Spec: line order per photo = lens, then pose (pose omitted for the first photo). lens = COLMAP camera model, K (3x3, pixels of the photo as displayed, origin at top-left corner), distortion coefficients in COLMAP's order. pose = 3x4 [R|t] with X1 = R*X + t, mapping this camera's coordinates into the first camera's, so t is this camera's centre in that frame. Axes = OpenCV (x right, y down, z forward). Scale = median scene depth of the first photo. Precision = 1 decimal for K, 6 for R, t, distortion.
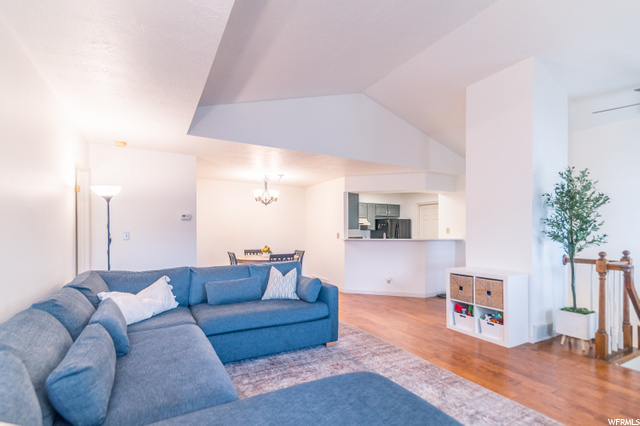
lens RADIAL K [[304.5, 0, 315.2], [0, 304.5, 228.8], [0, 0, 1]] dist [0.011442, -0.000183]
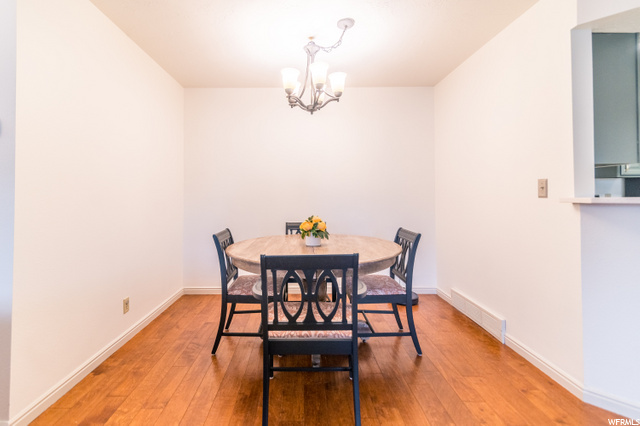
lens RADIAL K [[304.5, 0, 297.1], [0, 304.5, 190.2], [0, 0, 1]] dist [0.011442, -0.000183]
pose [[0.871701, -0.009240, -0.489951, 0.009654], [0.011708, 0.999930, 0.001972, 0.016067], [0.489898, -0.007455, 0.871748, 0.490842]]
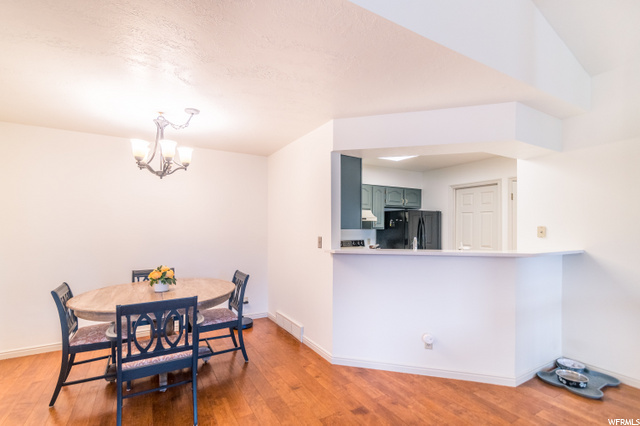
lens RADIAL K [[296.2, 0, 315.2], [0, 296.2, 228.6], [0, 0, 1]] dist [0.013459, -0.000217]
pose [[0.999790, 0.001975, 0.020378, 0.045639], [-0.002303, 0.999868, 0.016106, -0.006123], [-0.020343, -0.016150, 0.999663, 0.414884]]
